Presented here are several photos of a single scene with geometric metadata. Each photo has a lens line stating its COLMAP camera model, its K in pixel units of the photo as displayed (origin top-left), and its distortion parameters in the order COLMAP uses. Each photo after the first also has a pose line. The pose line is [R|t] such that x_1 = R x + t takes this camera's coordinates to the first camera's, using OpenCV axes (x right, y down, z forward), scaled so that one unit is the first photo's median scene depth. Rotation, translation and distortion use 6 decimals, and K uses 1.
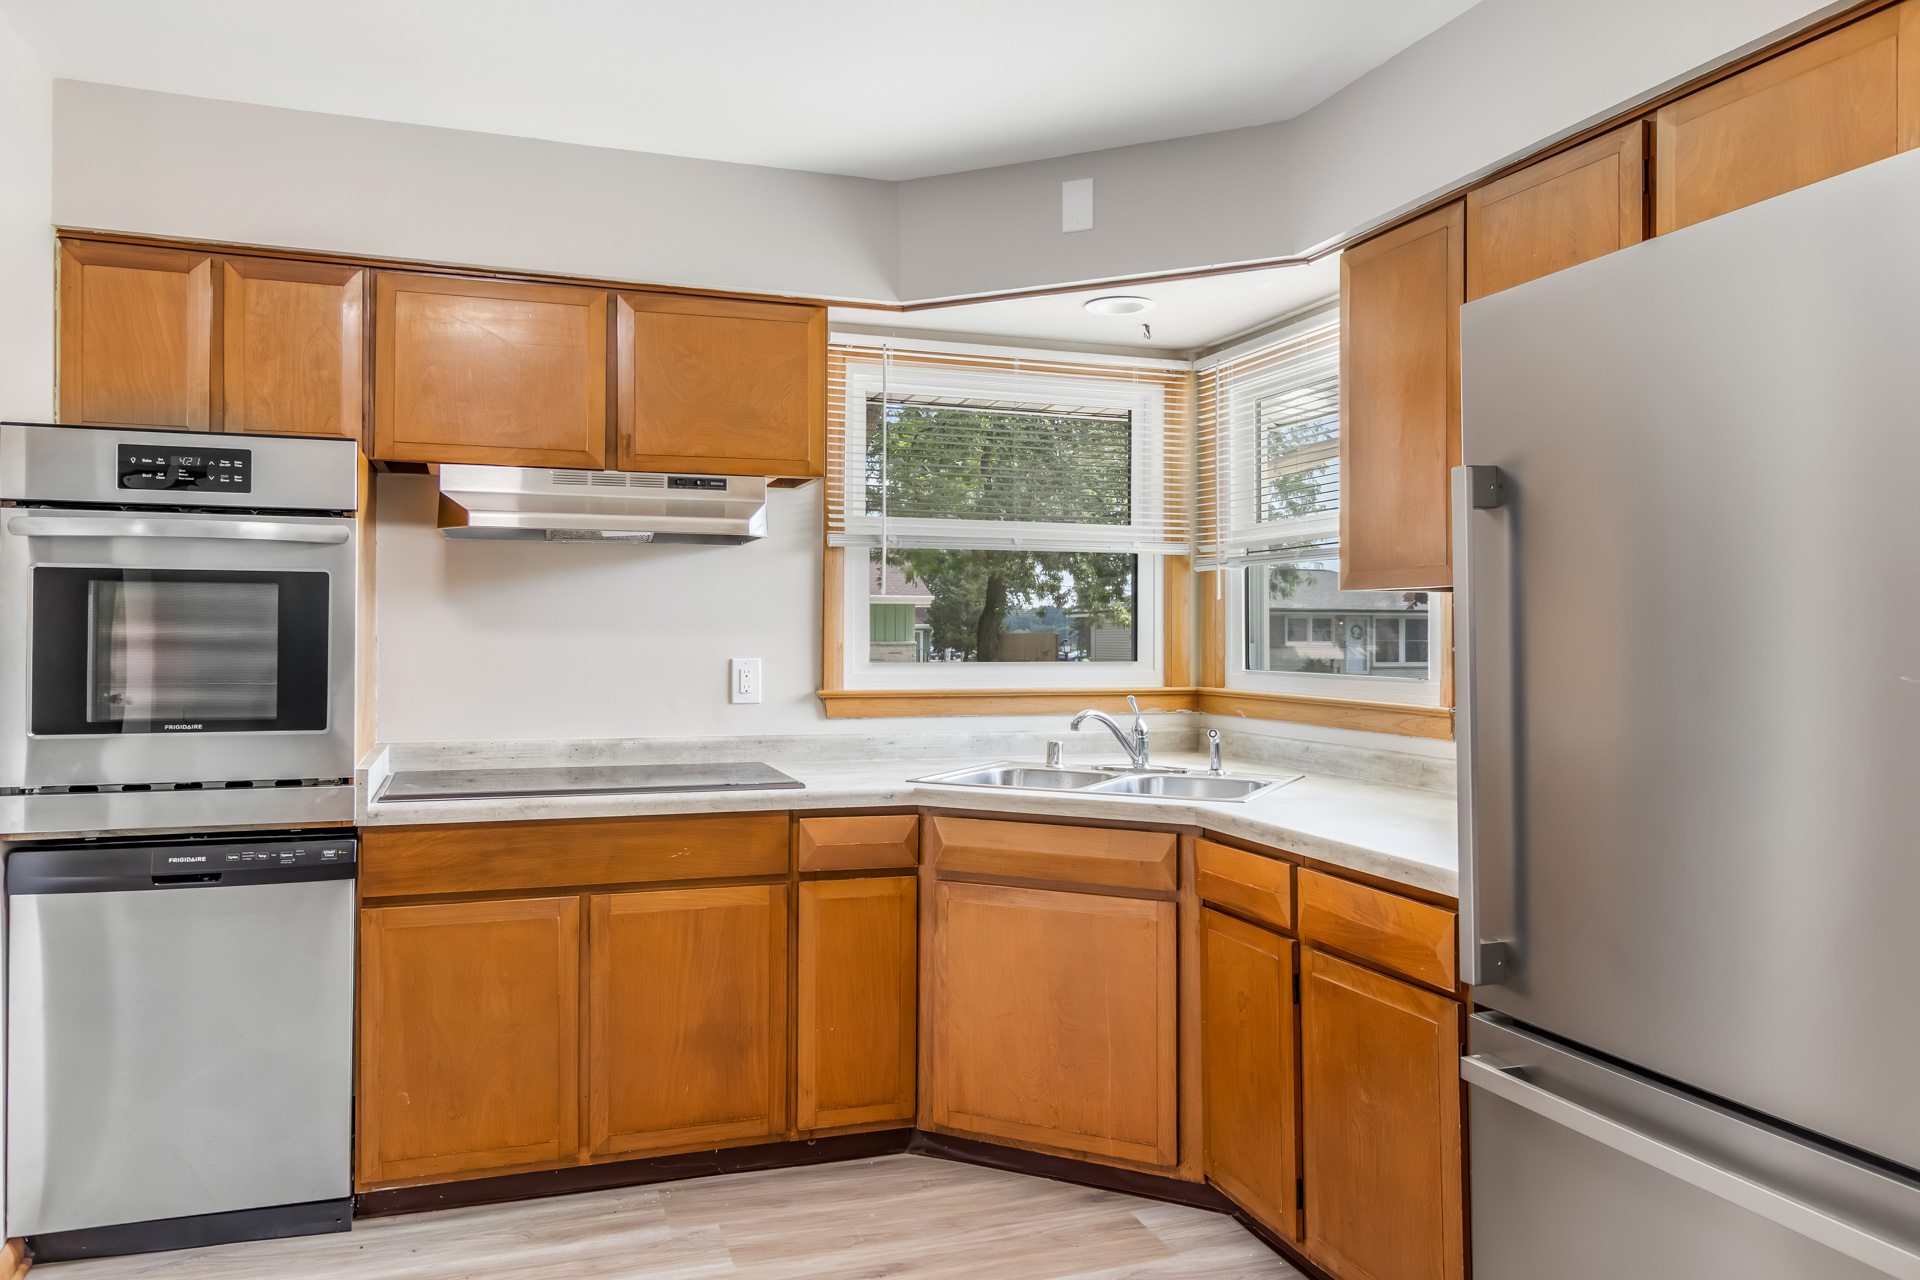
lens RADIAL K [[1364.5, 0, 963.5], [0, 1364.5, 614.7], [0, 0, 1]] dist [-0.001243, 0.002054]
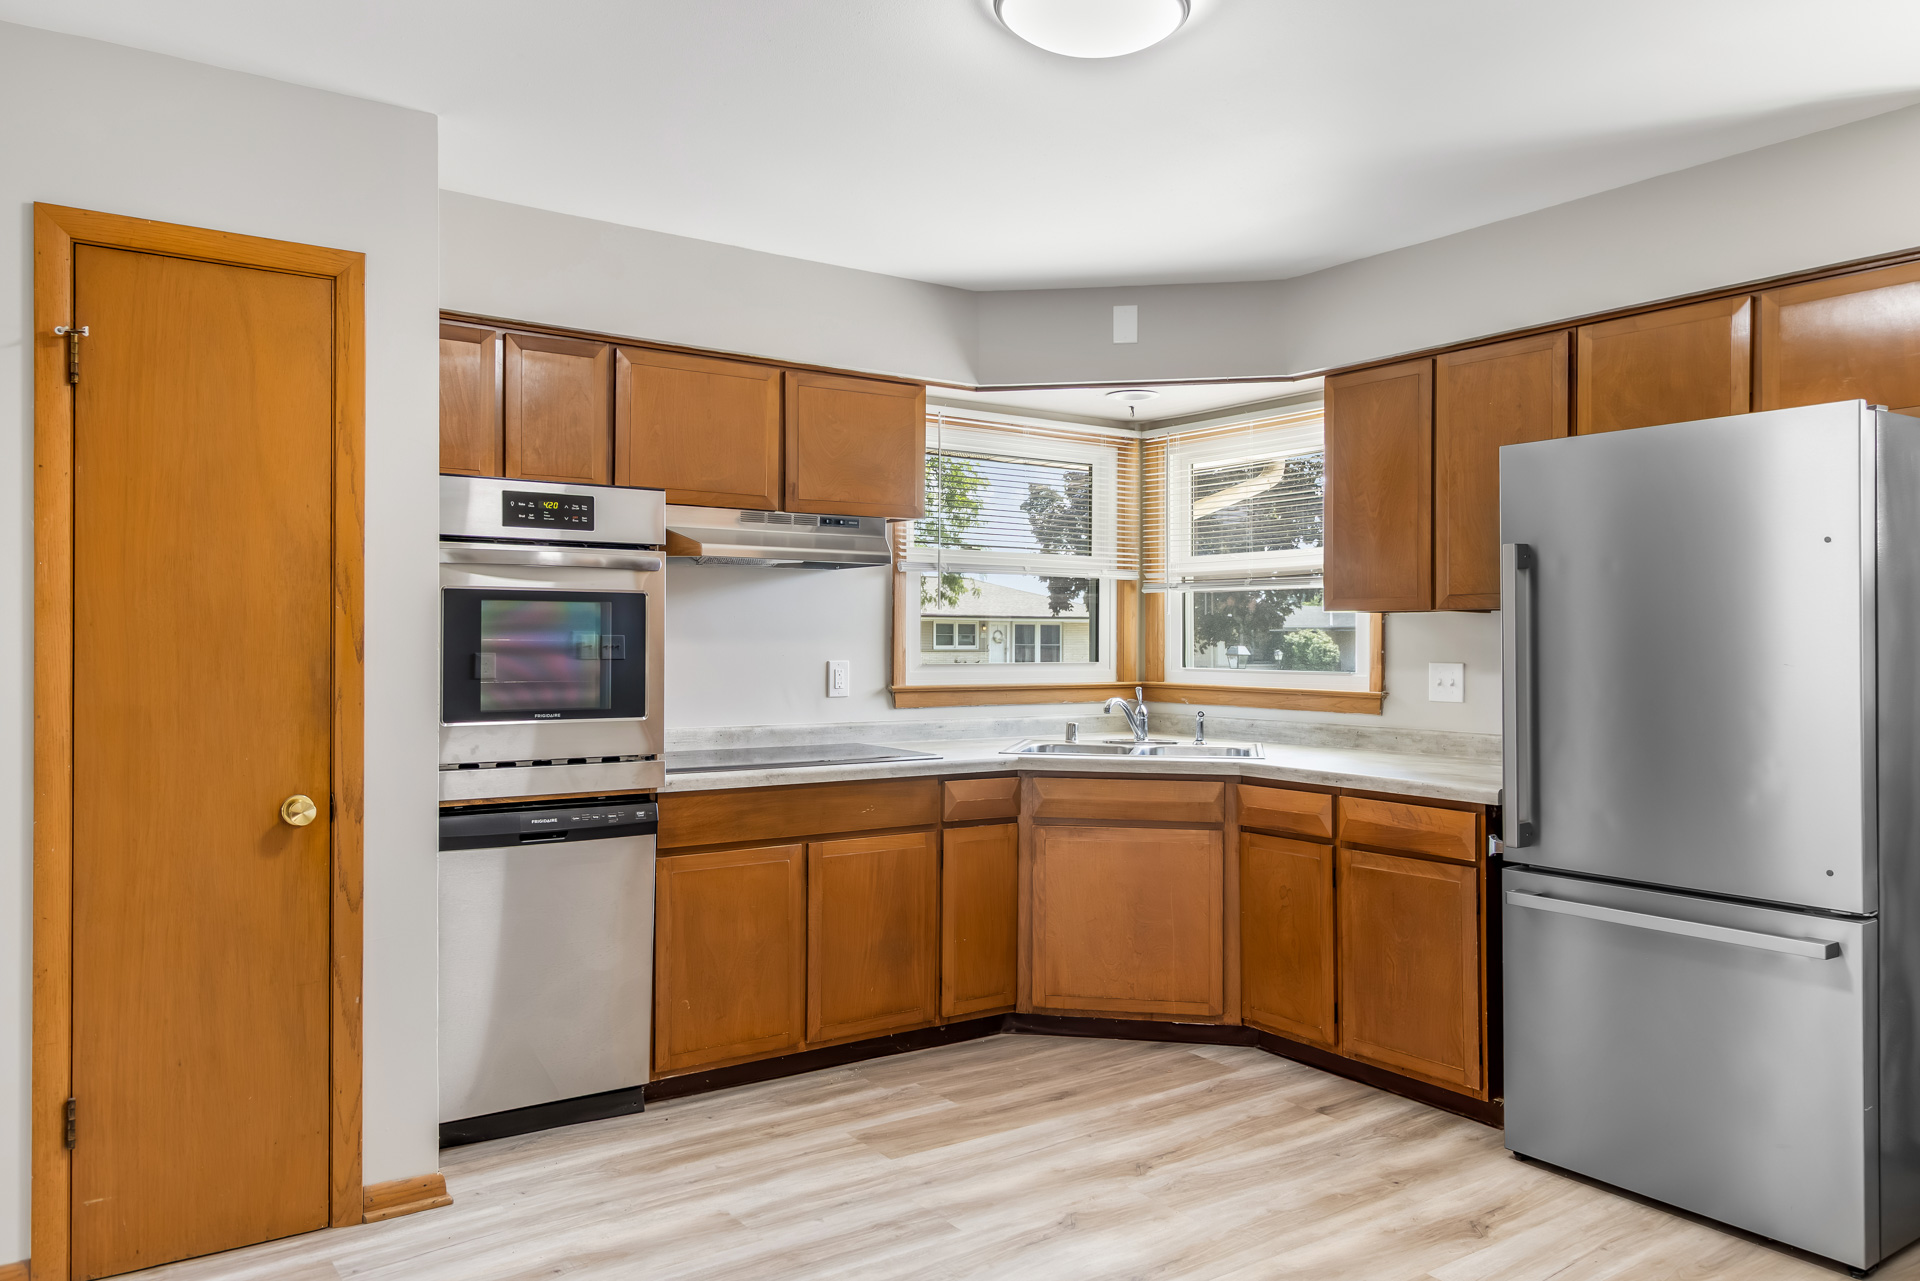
lens RADIAL K [[1389.6, 0, 954.0], [0, 1389.6, 631.7], [0, 0, 1]] dist [0.001370, 0.002205]
pose [[0.959448, 0.001831, 0.281880, -0.514080], [-0.004429, 0.999953, 0.008578, -0.007238], [-0.281851, -0.009479, 0.959411, -0.304490]]
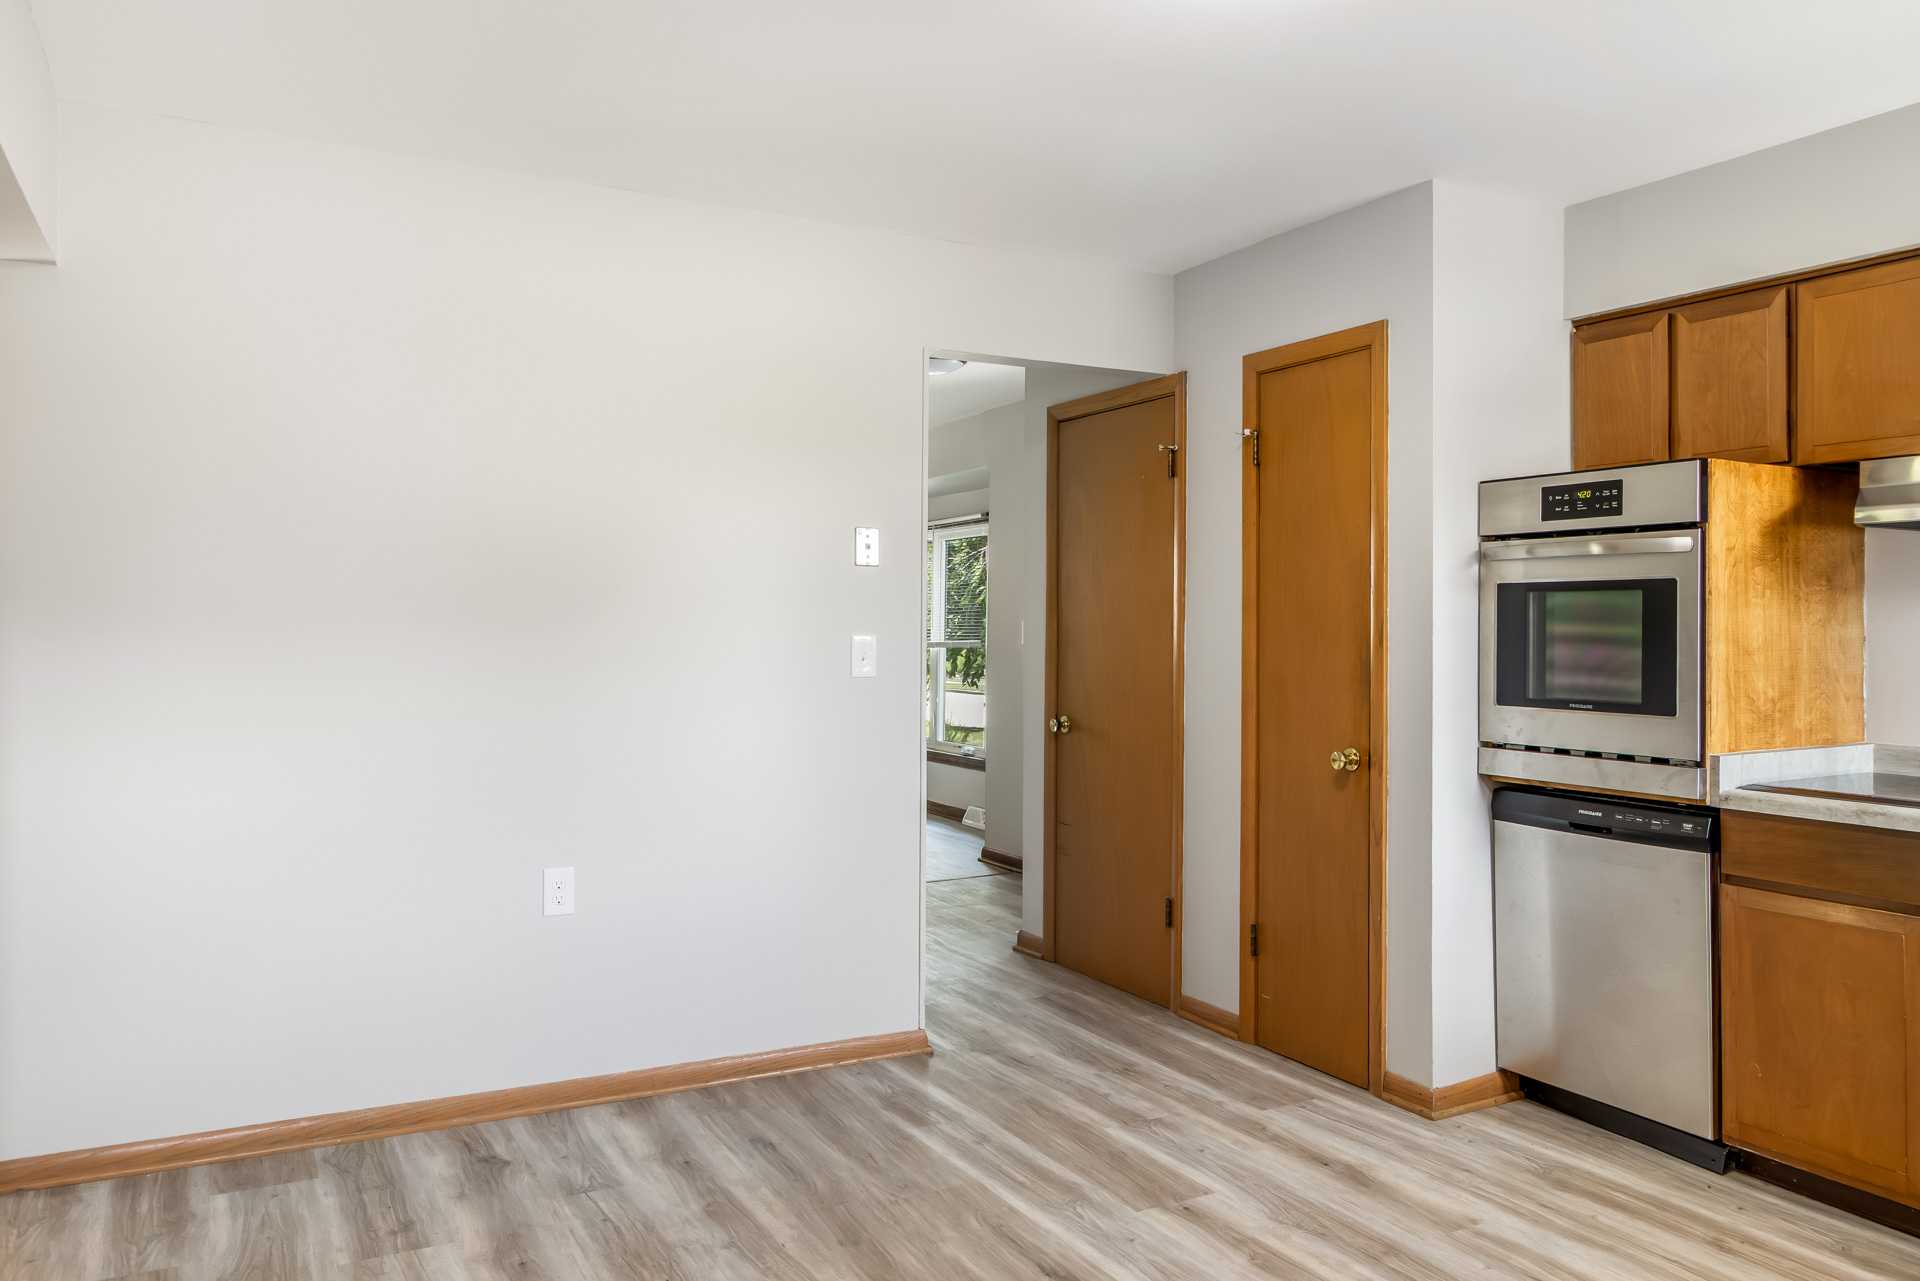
lens RADIAL K [[1389.6, 0, 954.0], [0, 1389.6, 631.7], [0, 0, 1]] dist [0.001370, 0.002205]
pose [[0.153644, -0.000947, -0.988126, 0.541454], [0.007568, 0.999971, 0.000218, 0.007857], [0.988097, -0.007512, 0.153646, 0.209654]]
